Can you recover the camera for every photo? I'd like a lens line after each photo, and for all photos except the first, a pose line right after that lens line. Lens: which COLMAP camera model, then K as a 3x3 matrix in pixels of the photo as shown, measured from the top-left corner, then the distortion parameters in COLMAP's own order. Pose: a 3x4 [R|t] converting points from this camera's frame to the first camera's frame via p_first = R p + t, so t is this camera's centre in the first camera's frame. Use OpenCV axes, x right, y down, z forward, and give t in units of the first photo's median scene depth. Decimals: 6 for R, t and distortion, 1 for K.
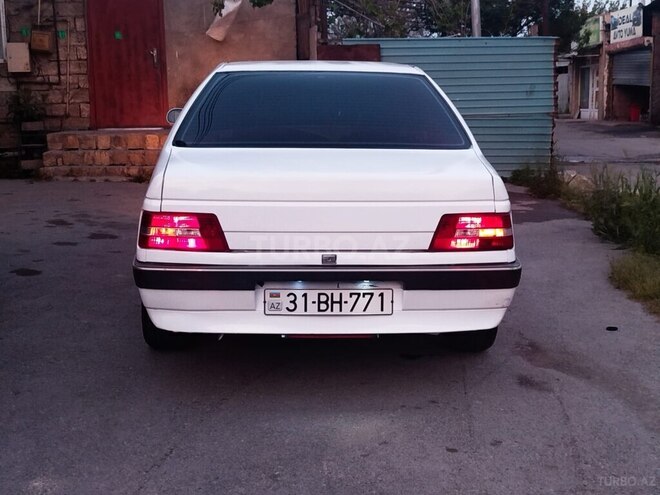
lens RADIAL K [[905.4, 0, 330.0], [0, 905.4, 247.5], [0, 0, 1]] dist [0.174321, -0.498197]
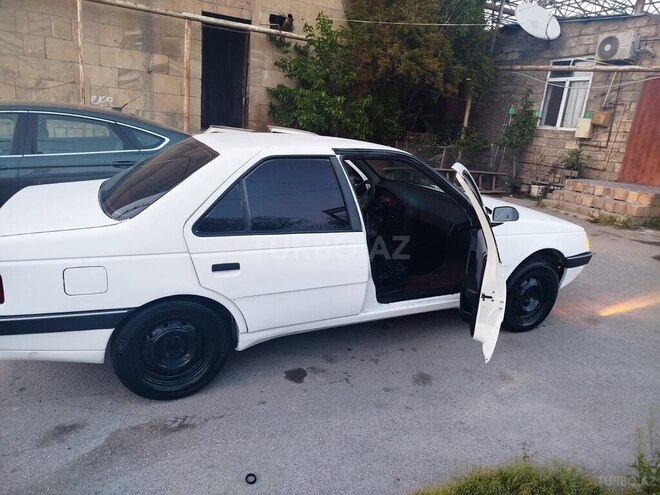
lens RADIAL K [[459.5, 0, 330.0], [0, 459.5, 247.5], [0, 0, 1]] dist [0.009124, -0.001274]
pose [[0.372090, 0.292041, -0.881057, 0.862890], [-0.235661, 0.947834, 0.214651, -0.296708], [0.897782, 0.127761, 0.421502, 1.145065]]
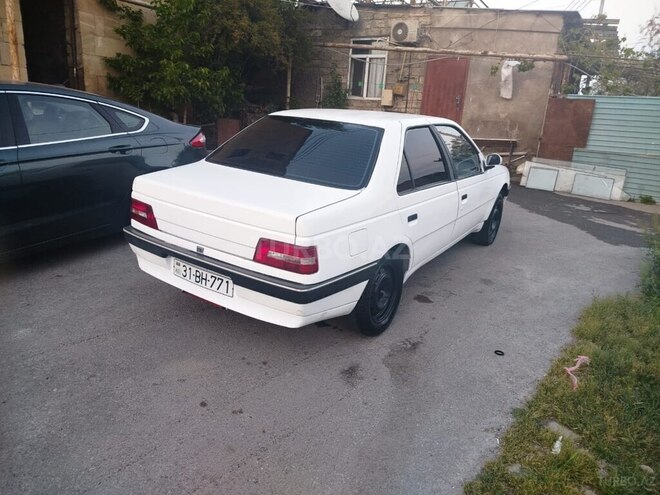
lens RADIAL K [[459.9, 0, 330.0], [0, 459.9, 247.5], [0, 0, 1]] dist [0.032011, -0.027189]
pose [[0.803623, 0.229959, -0.548916, 0.575359], [-0.166851, 0.972399, 0.163098, -0.147380], [0.571271, -0.039483, 0.819811, 0.497498]]
